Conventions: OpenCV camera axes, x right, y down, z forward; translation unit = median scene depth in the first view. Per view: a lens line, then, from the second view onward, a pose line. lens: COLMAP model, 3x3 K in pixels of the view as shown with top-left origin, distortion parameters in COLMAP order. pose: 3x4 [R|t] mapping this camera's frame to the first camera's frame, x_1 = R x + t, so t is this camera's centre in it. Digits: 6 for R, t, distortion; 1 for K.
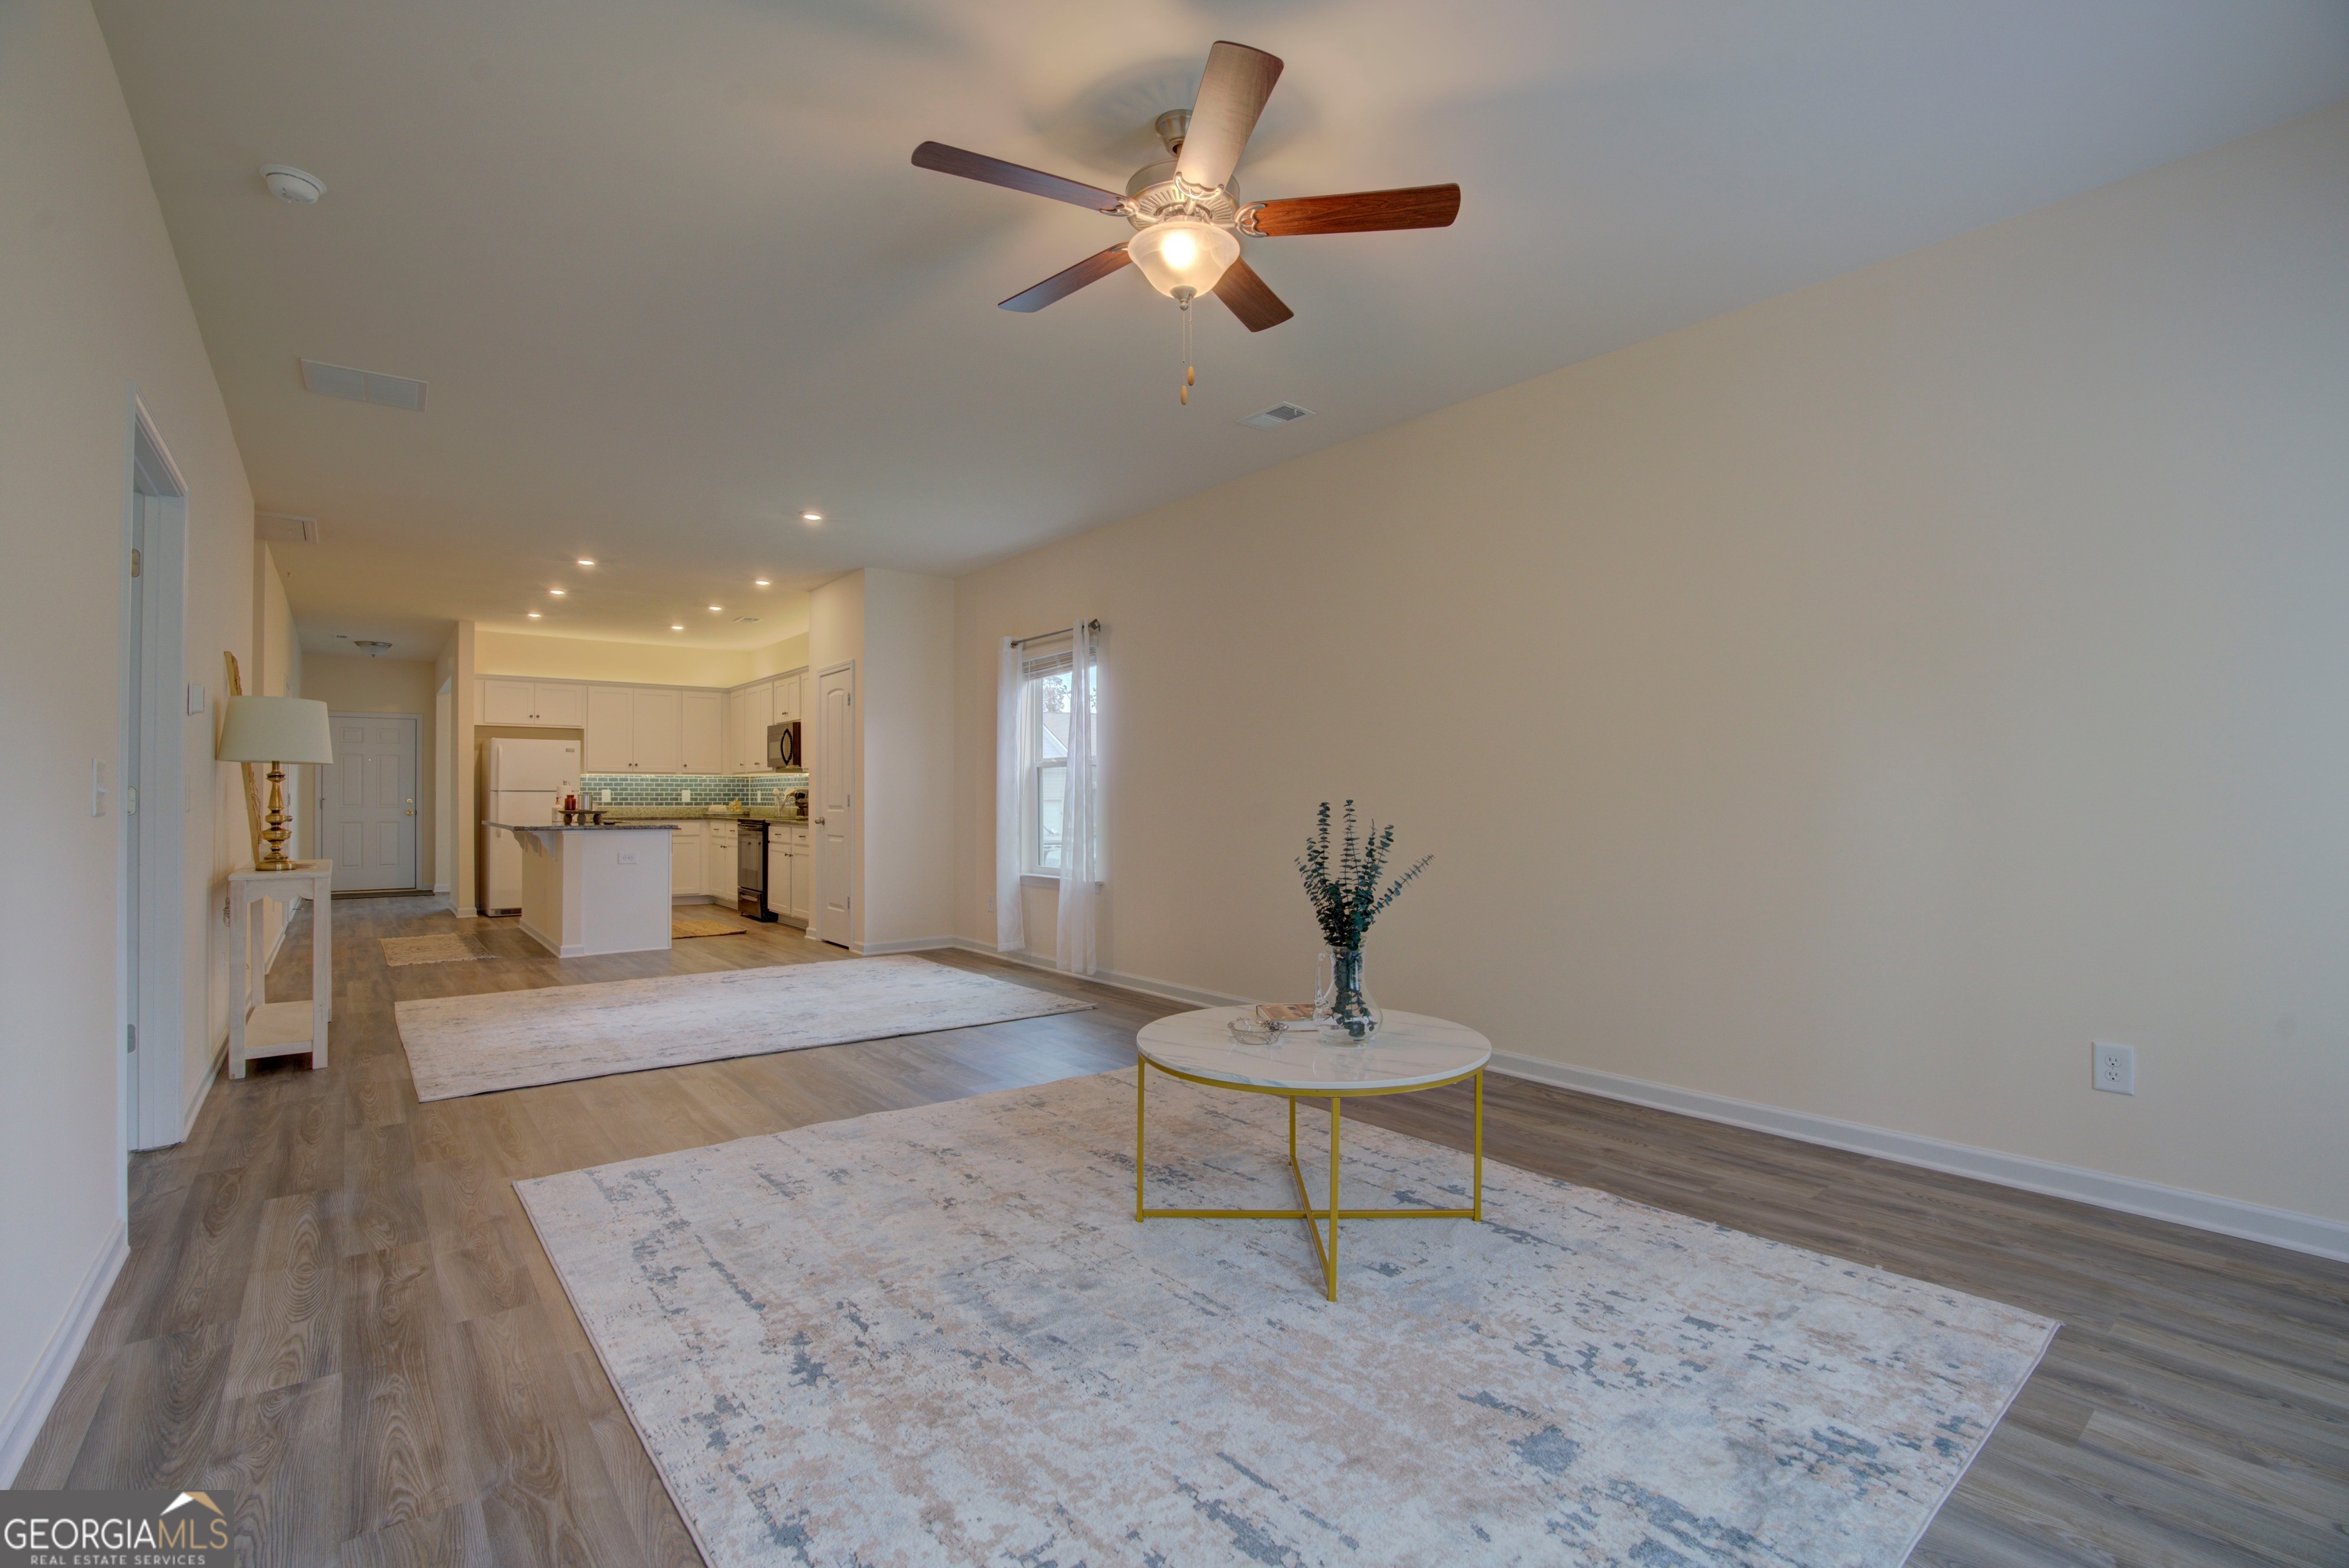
lens RADIAL K [[1051.6, 0, 1167.0], [0, 1051.6, 805.2], [0, 0, 1]] dist [-0.059270, 0.016477]
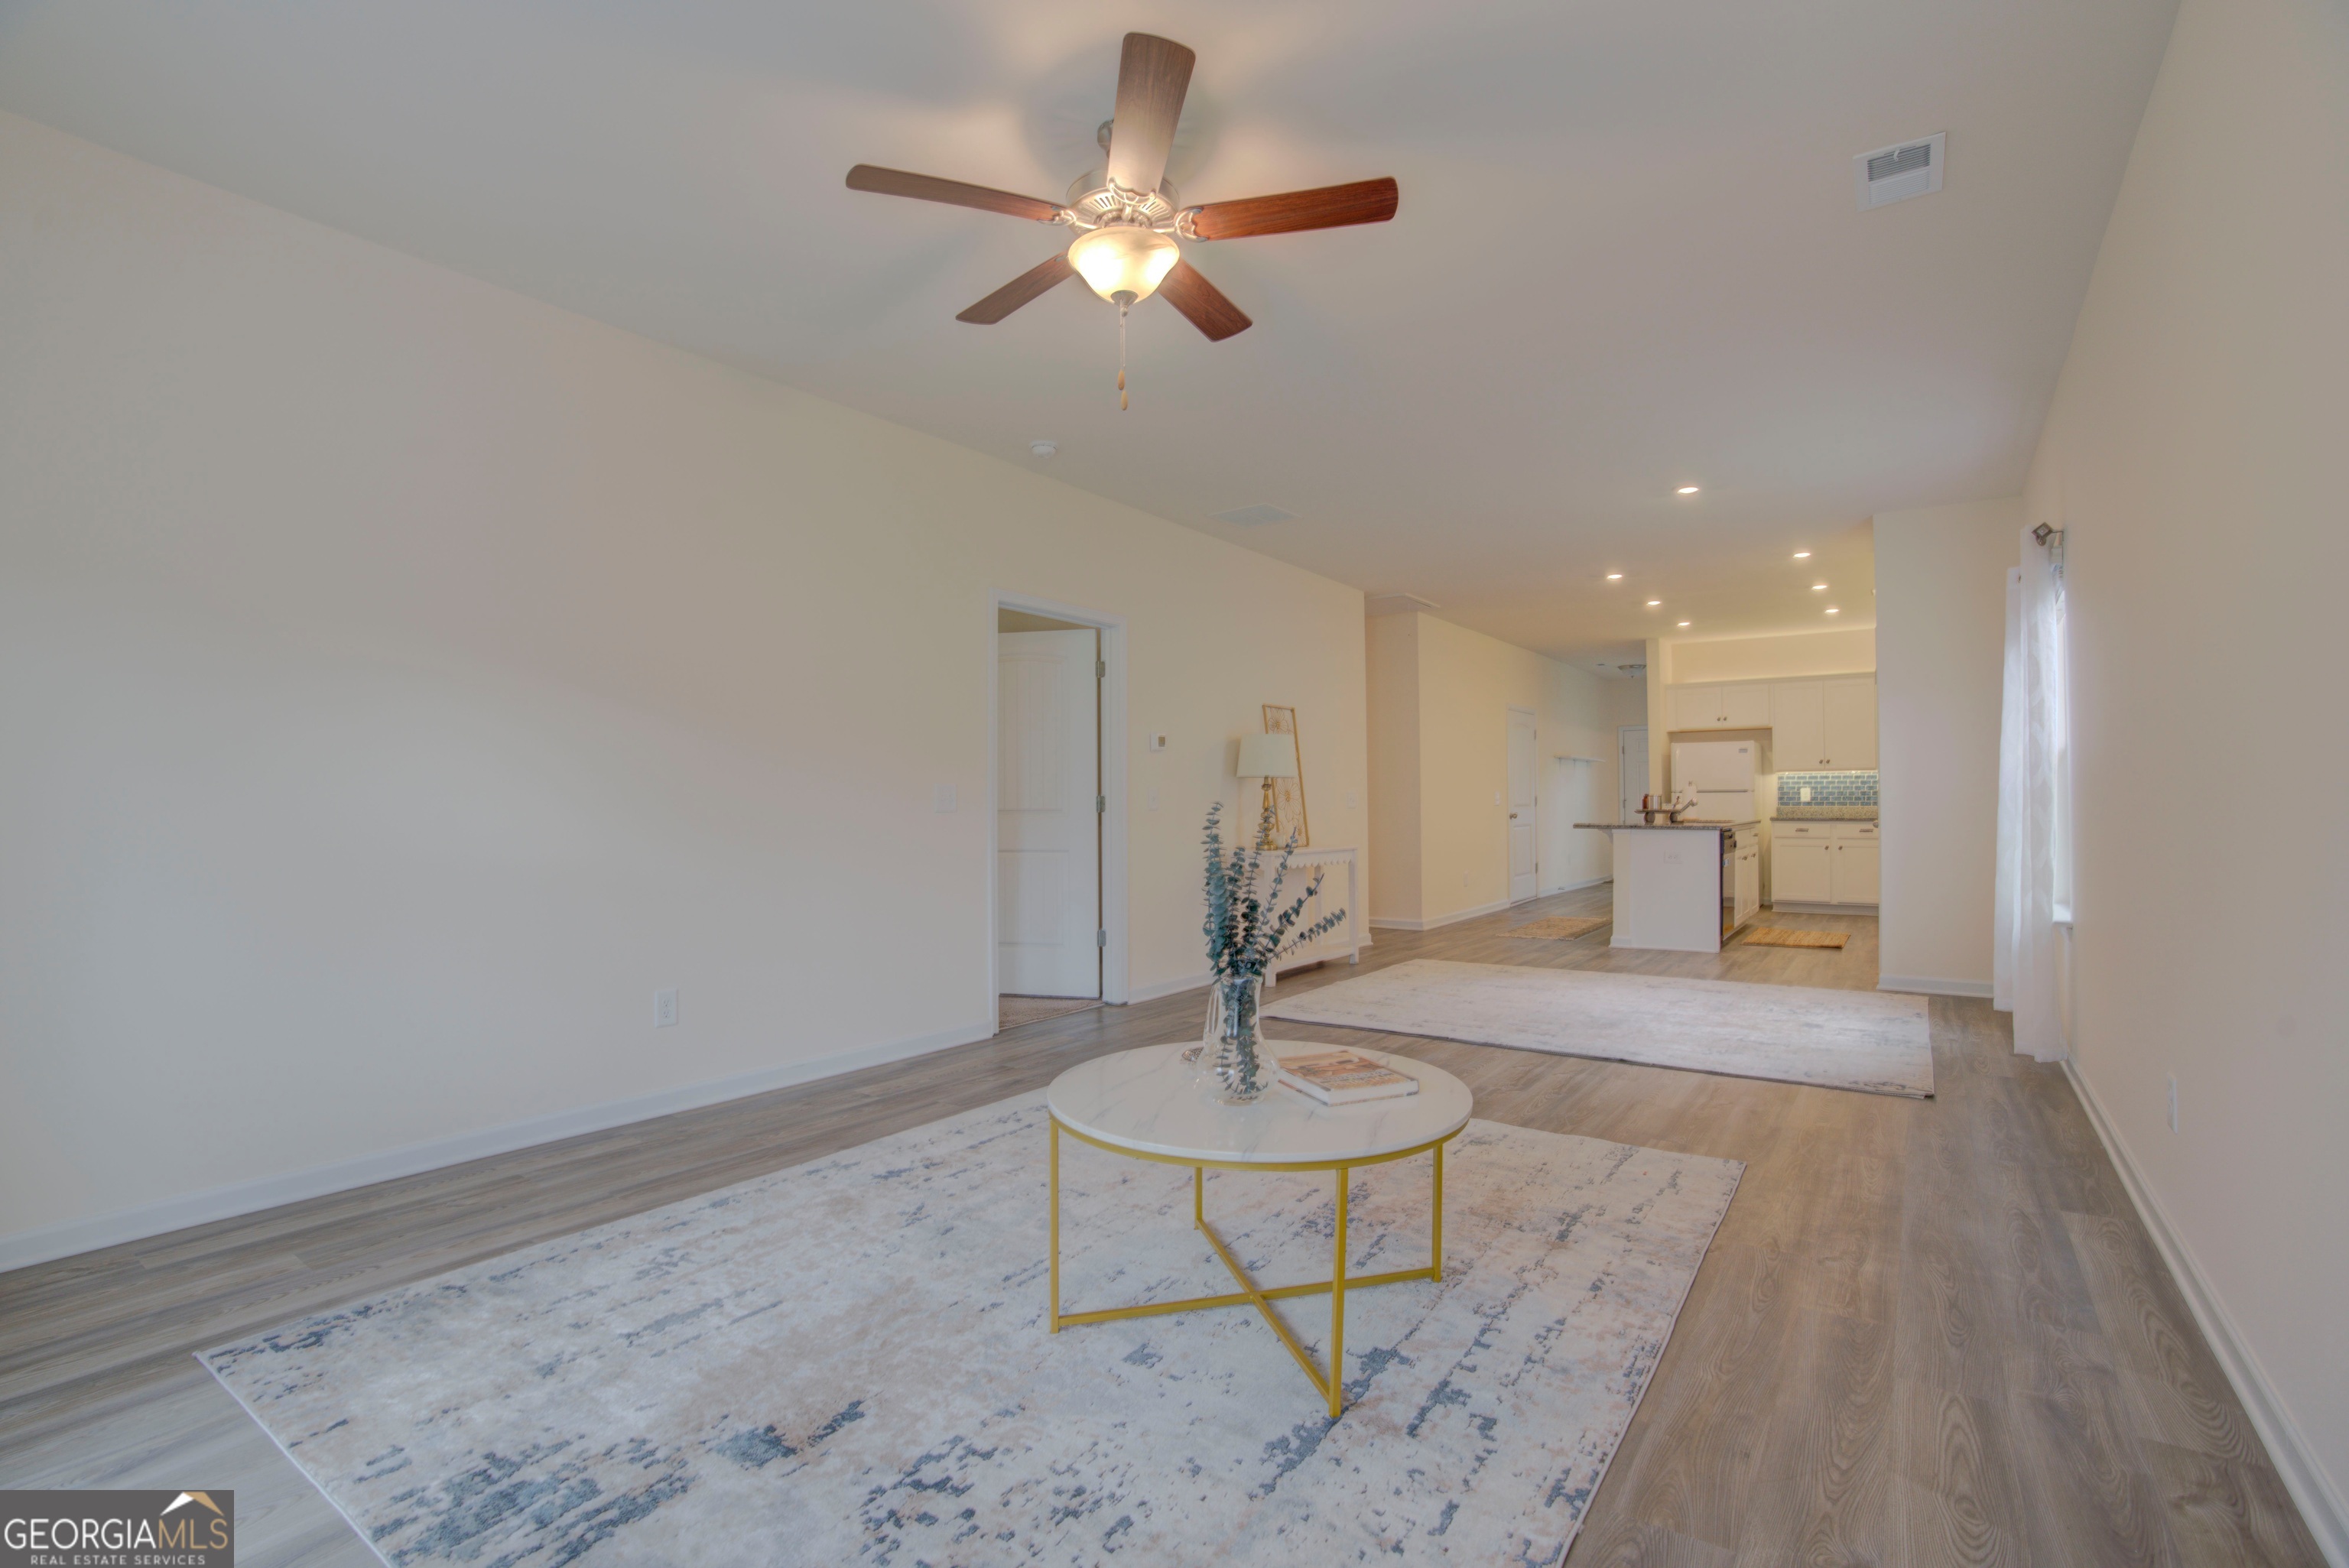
lens RADIAL K [[1051.6, 0, 1158.9], [0, 1051.6, 790.3], [0, 0, 1]] dist [-0.059270, 0.016477]
pose [[0.263058, -0.018582, -0.964601, 1.144290], [0.005947, 0.999827, -0.017639, 0.003183], [0.964762, -0.001096, 0.263123, 0.878461]]
